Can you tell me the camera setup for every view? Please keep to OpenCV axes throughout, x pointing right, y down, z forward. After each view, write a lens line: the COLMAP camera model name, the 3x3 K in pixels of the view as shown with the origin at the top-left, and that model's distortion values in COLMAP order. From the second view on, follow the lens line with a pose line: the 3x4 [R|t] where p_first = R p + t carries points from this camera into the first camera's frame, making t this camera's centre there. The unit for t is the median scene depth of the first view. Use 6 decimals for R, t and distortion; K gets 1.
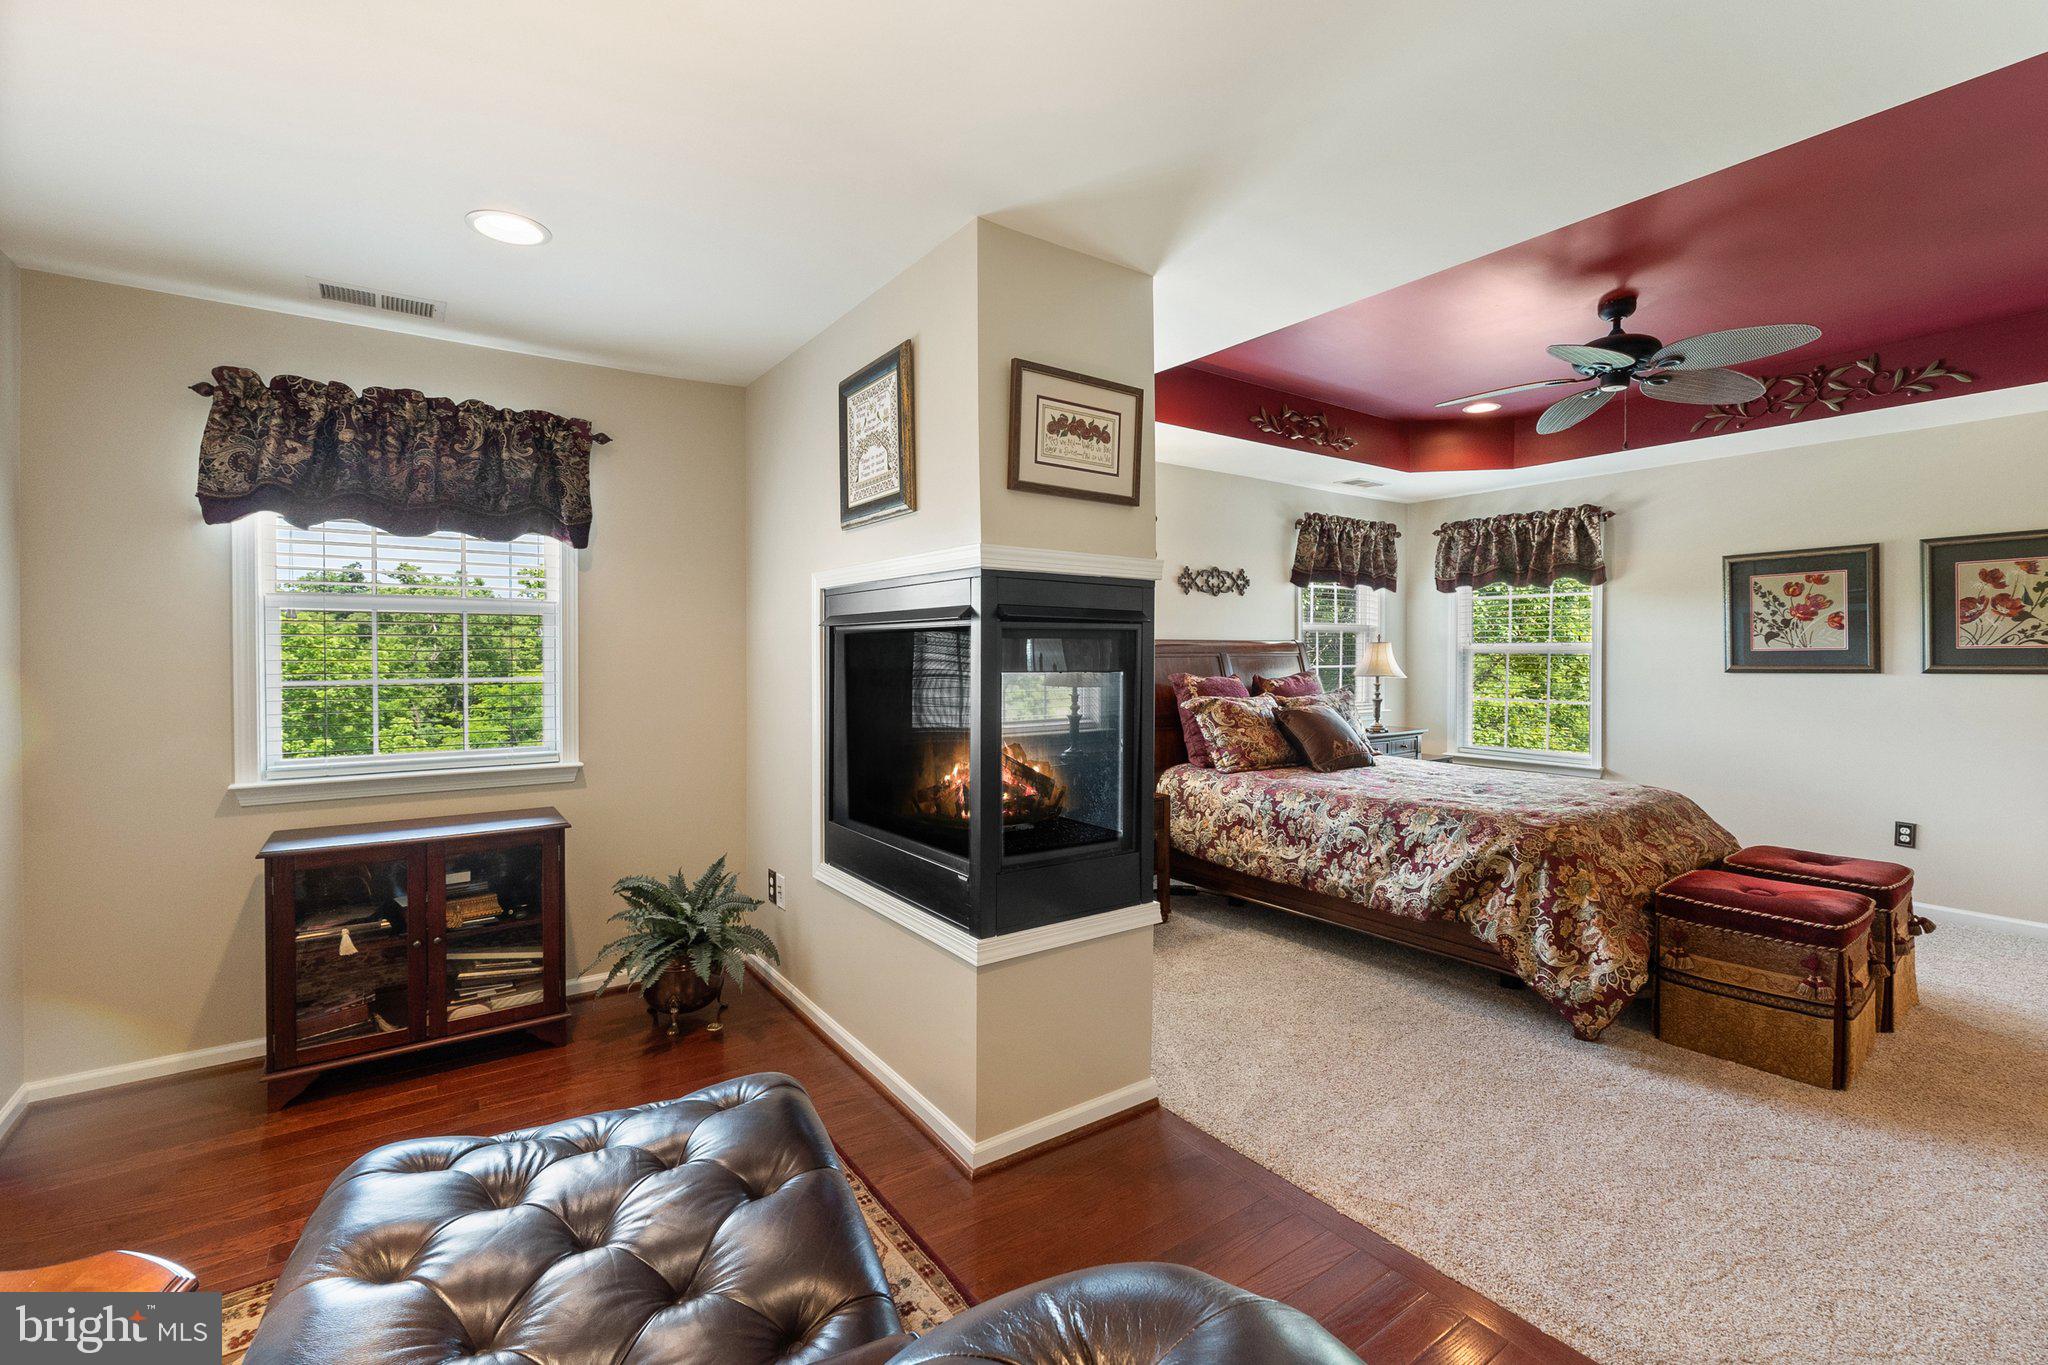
lens RADIAL K [[879.0, 0, 1020.6], [0, 879.0, 656.7], [0, 0, 1]] dist [-0.003447, -0.001123]
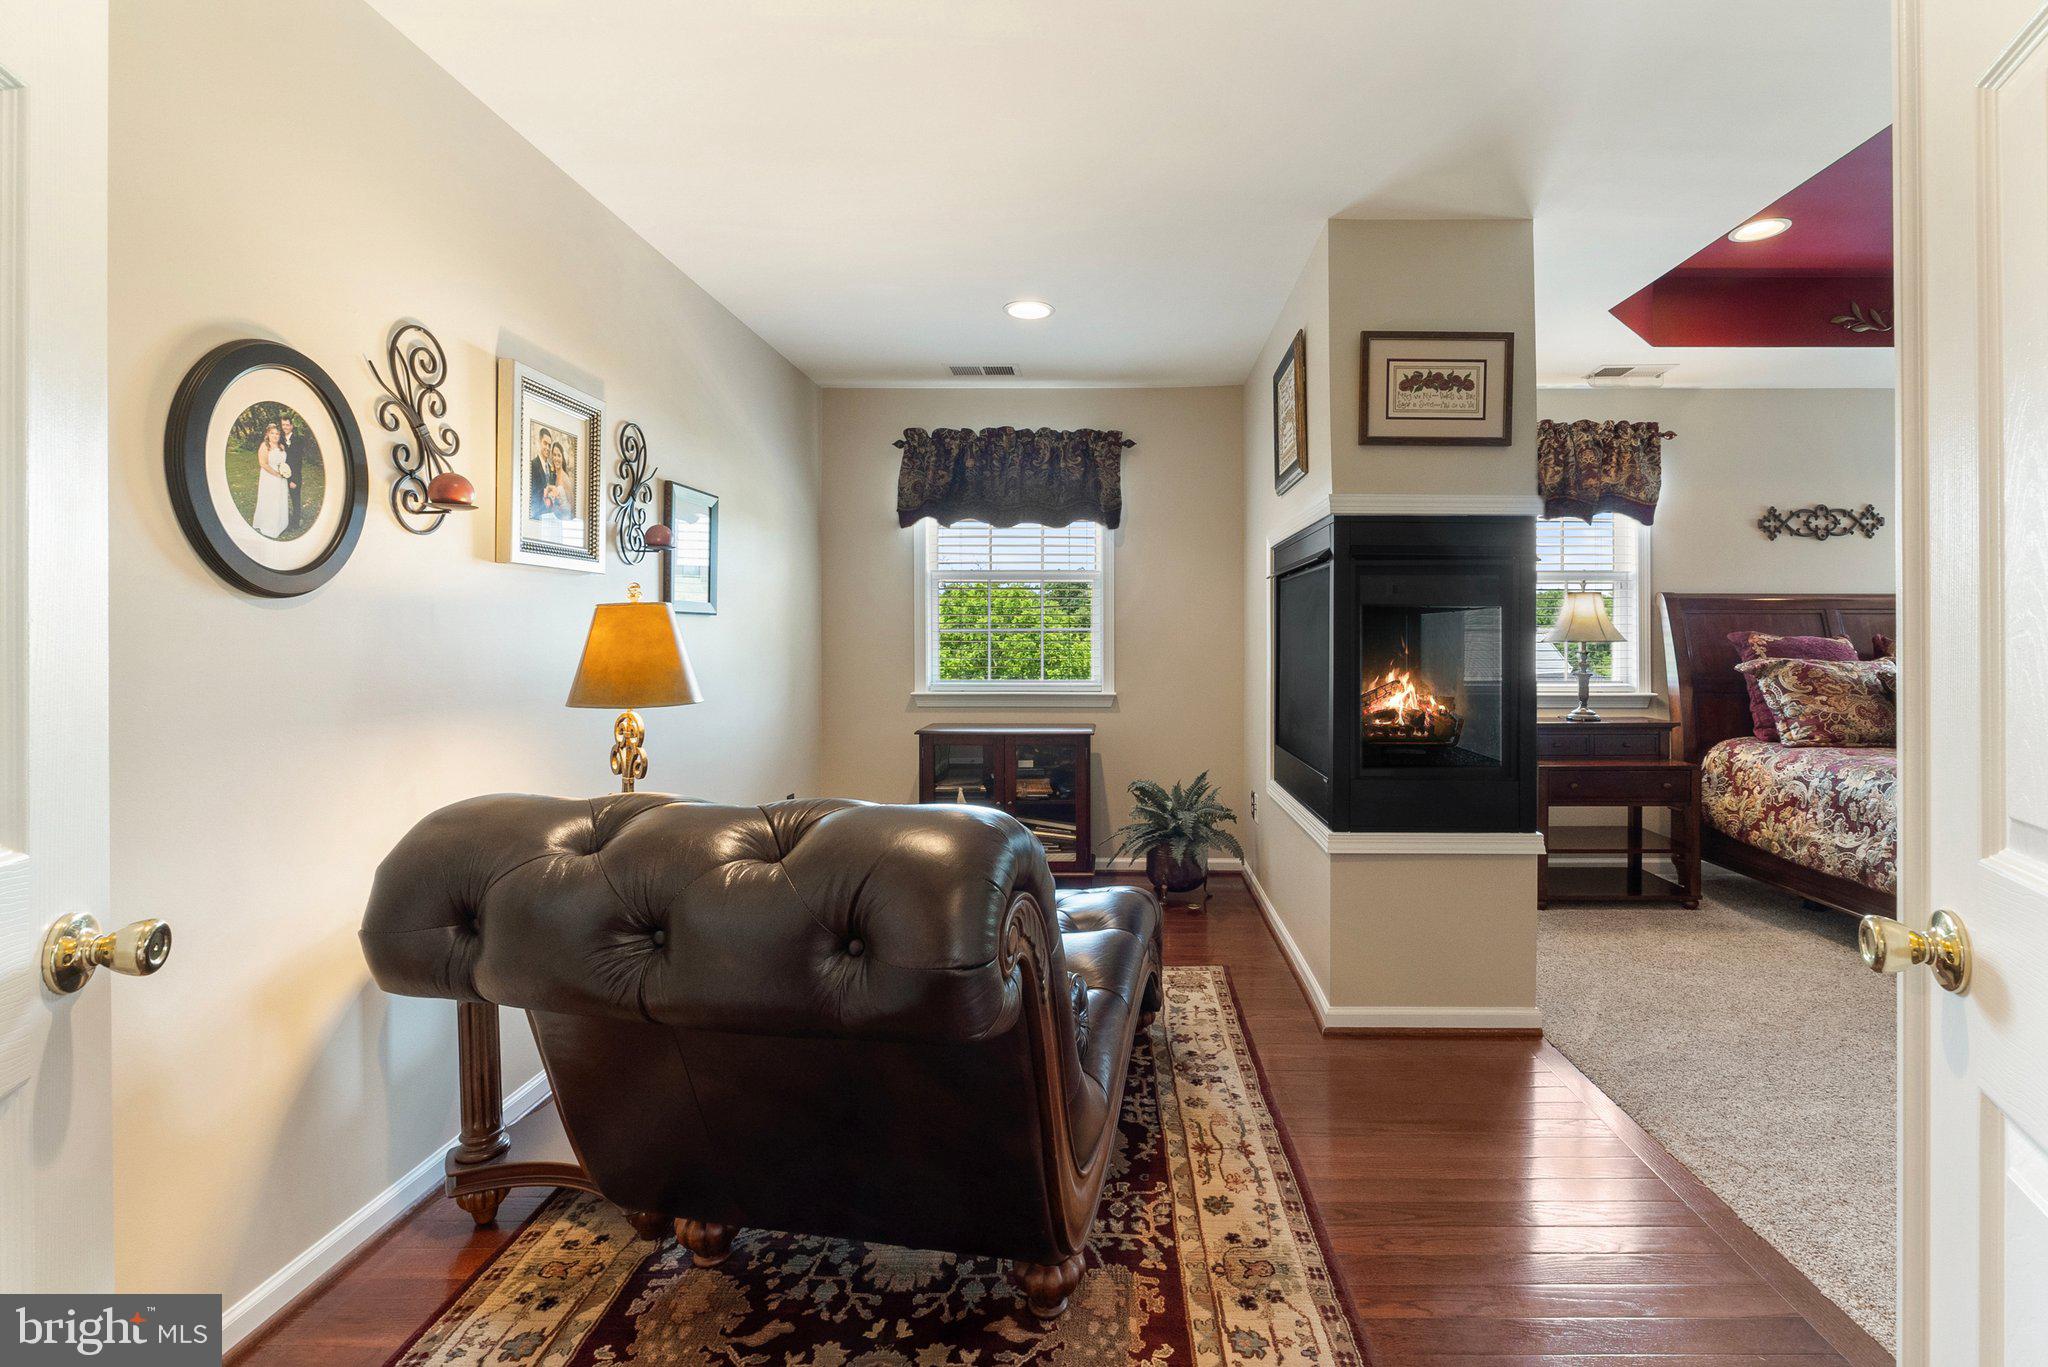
lens RADIAL K [[879.0, 0, 1103.2], [0, 879.0, 632.7], [0, 0, 1]] dist [-0.003447, -0.001123]
pose [[0.820986, -0.002604, -0.570942, 0.252157], [-0.001952, 0.999971, -0.007368, 0.044198], [0.570945, 0.007163, 0.820957, -0.093622]]
